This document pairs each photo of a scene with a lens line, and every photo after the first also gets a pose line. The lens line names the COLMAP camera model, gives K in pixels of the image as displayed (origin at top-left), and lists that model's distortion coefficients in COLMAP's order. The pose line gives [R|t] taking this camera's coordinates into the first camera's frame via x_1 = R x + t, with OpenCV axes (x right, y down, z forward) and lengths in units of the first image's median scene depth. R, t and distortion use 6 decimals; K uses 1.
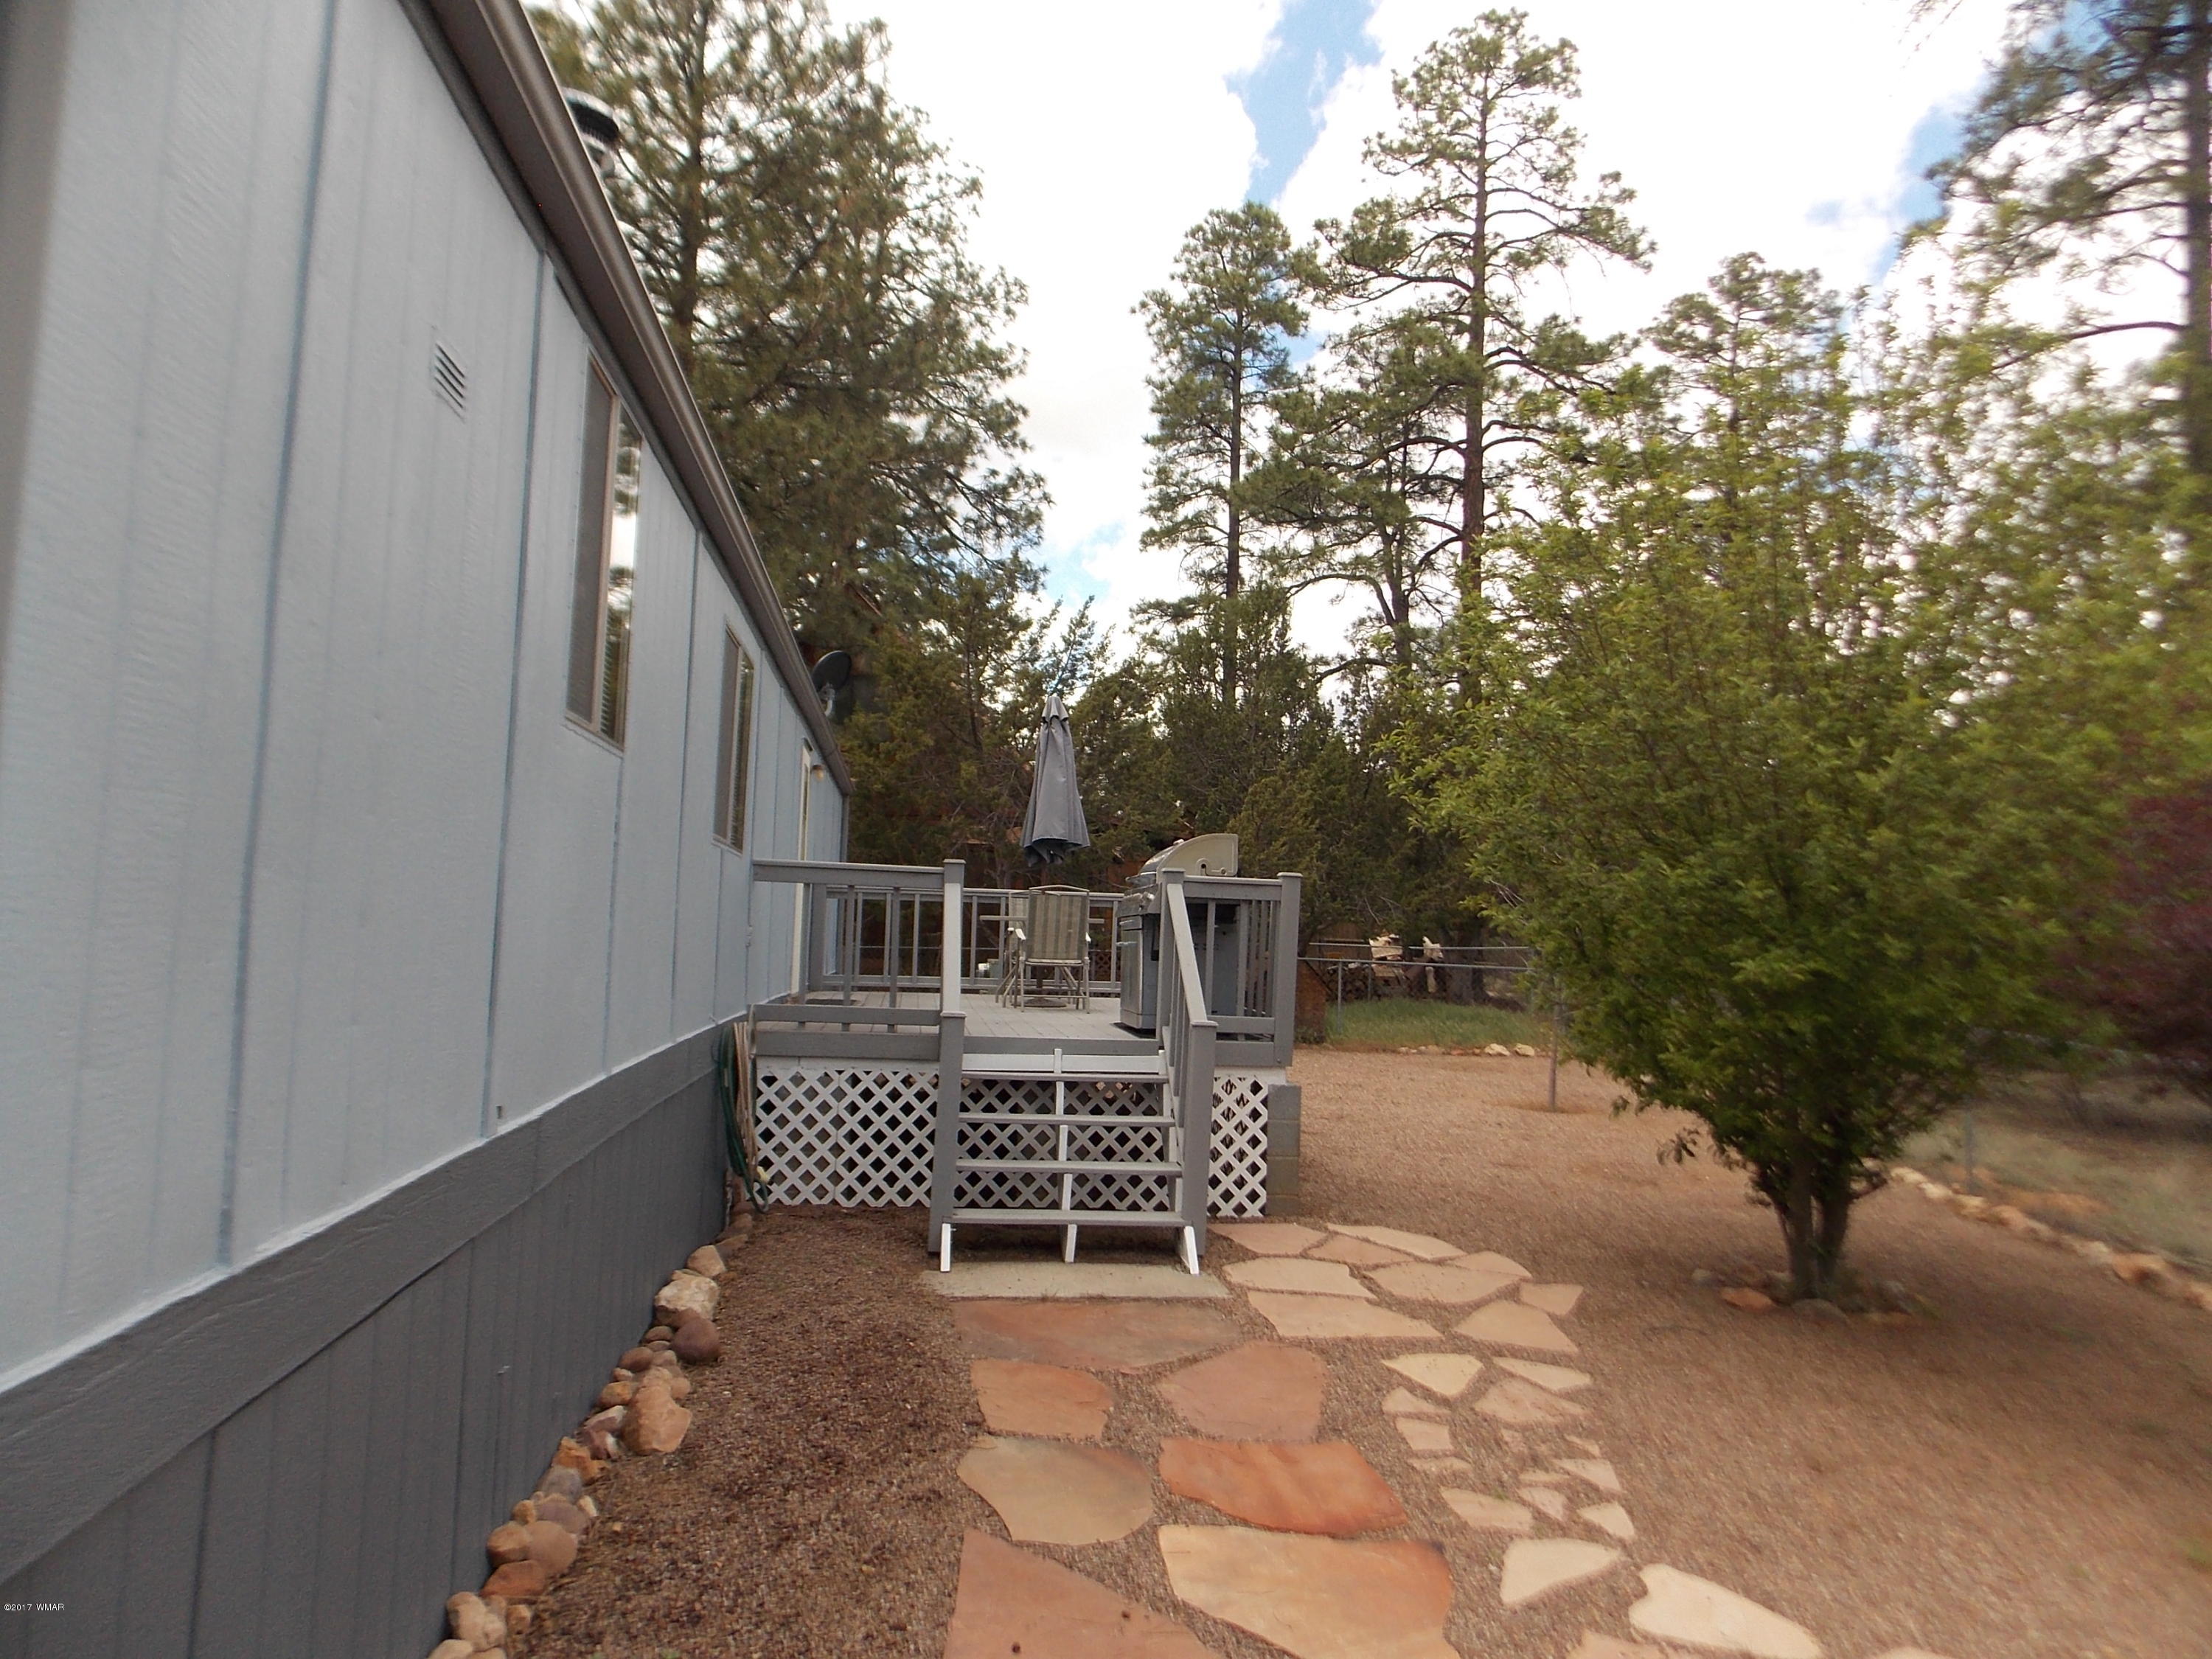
lens RADIAL K [[1478.5, 0, 1106.0], [0, 1478.5, 829.5], [0, 0, 1]] dist [0.003246, -0.000985]
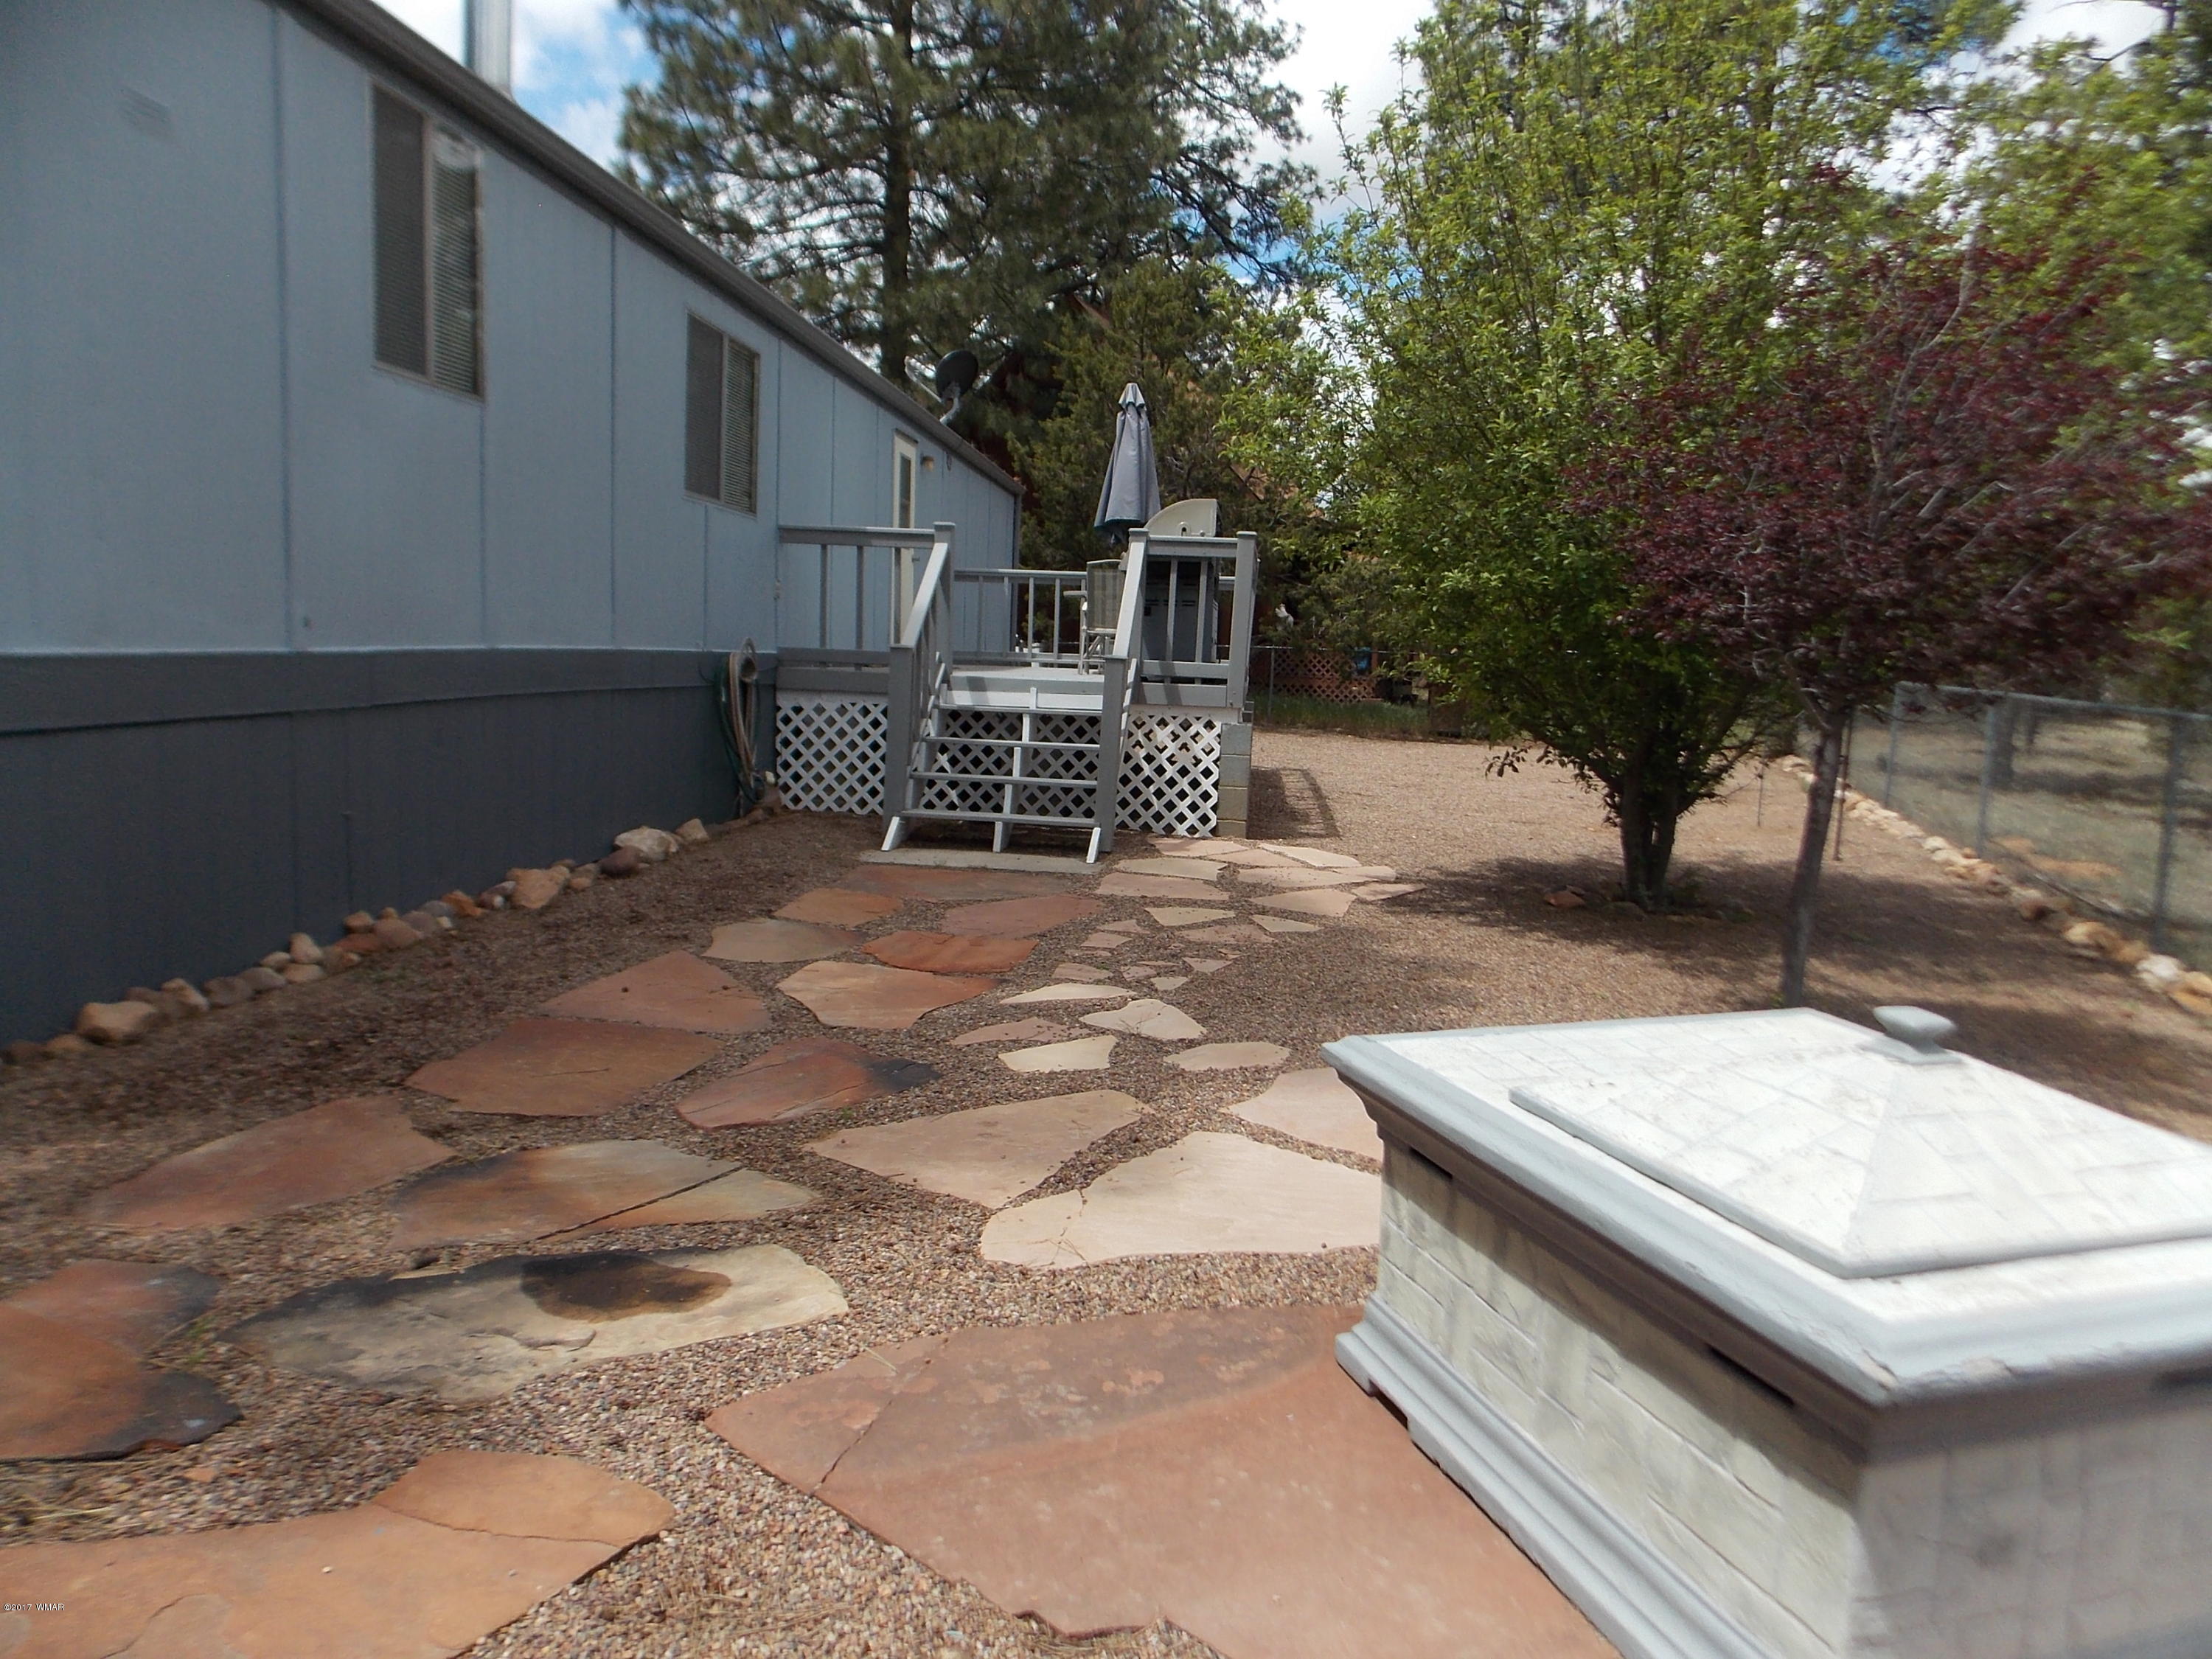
lens RADIAL K [[1478.5, 0, 1106.0], [0, 1478.5, 829.5], [0, 0, 1]] dist [0.003246, -0.000985]
pose [[0.974412, 0.030181, -0.222734, 0.289841], [0.010317, 0.983894, 0.178455, 0.052253], [0.224533, -0.176187, 0.958407, -0.120183]]
